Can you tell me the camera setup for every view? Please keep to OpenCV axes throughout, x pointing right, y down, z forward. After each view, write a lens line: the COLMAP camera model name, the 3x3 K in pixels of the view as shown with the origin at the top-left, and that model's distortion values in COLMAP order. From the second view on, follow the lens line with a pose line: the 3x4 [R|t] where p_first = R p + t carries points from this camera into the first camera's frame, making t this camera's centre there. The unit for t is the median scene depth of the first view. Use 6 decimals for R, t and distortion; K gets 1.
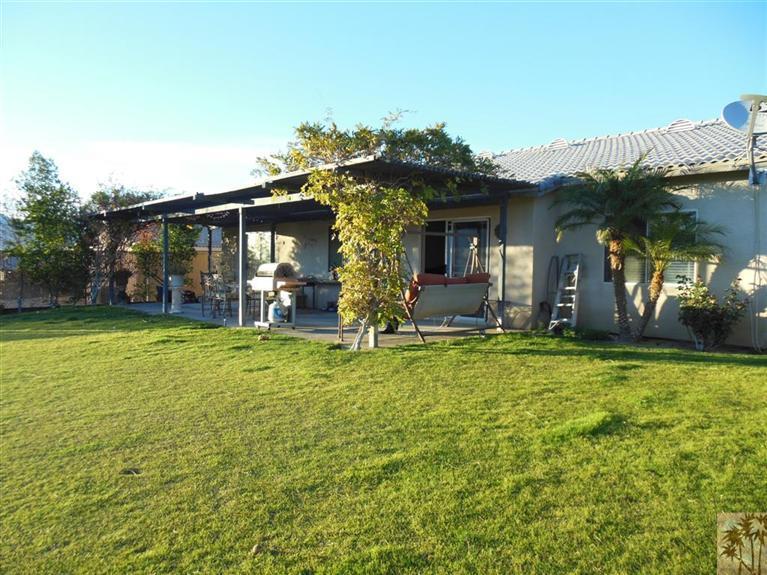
lens RADIAL K [[594.8, 0, 382.2], [0, 594.8, 285.1], [0, 0, 1]] dist [-0.061026, 0.122000]
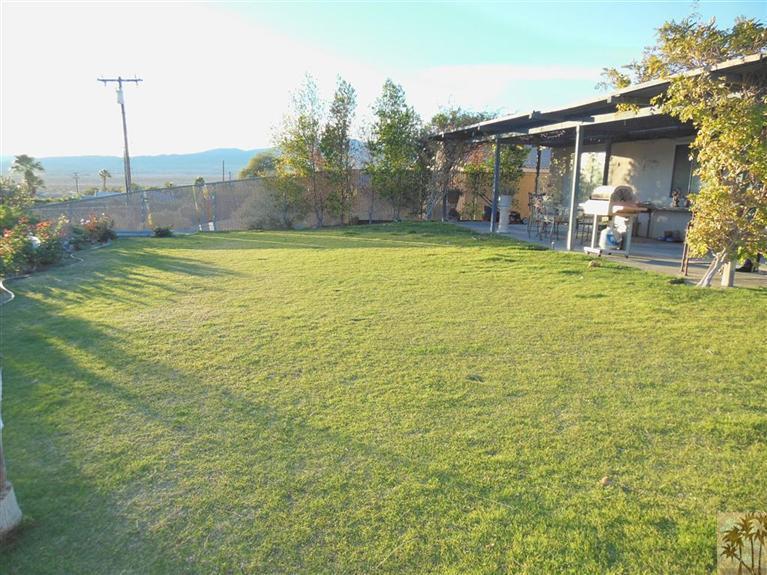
lens RADIAL K [[594.8, 0, 382.2], [0, 594.8, 285.1], [0, 0, 1]] dist [-0.061026, 0.122000]
pose [[0.865933, 0.104573, -0.489106, -0.026937], [-0.040574, 0.989363, 0.139697, 0.002818], [0.498512, -0.101123, 0.860965, 0.005030]]
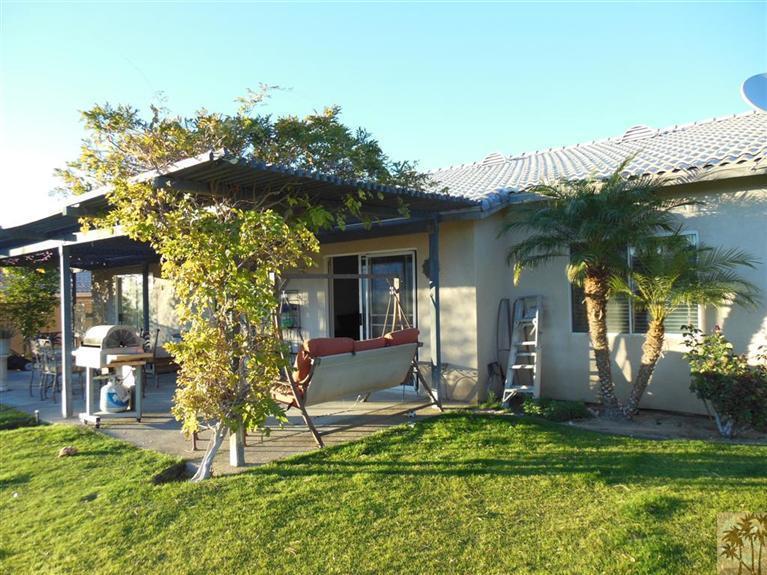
lens RADIAL K [[594.8, 0, 382.2], [0, 594.8, 285.1], [0, 0, 1]] dist [-0.061026, 0.122000]
pose [[0.993001, -0.035282, 0.112711, 0.067347], [0.040931, 0.997998, -0.048207, -0.043999], [-0.110785, 0.052483, 0.992458, 0.334050]]
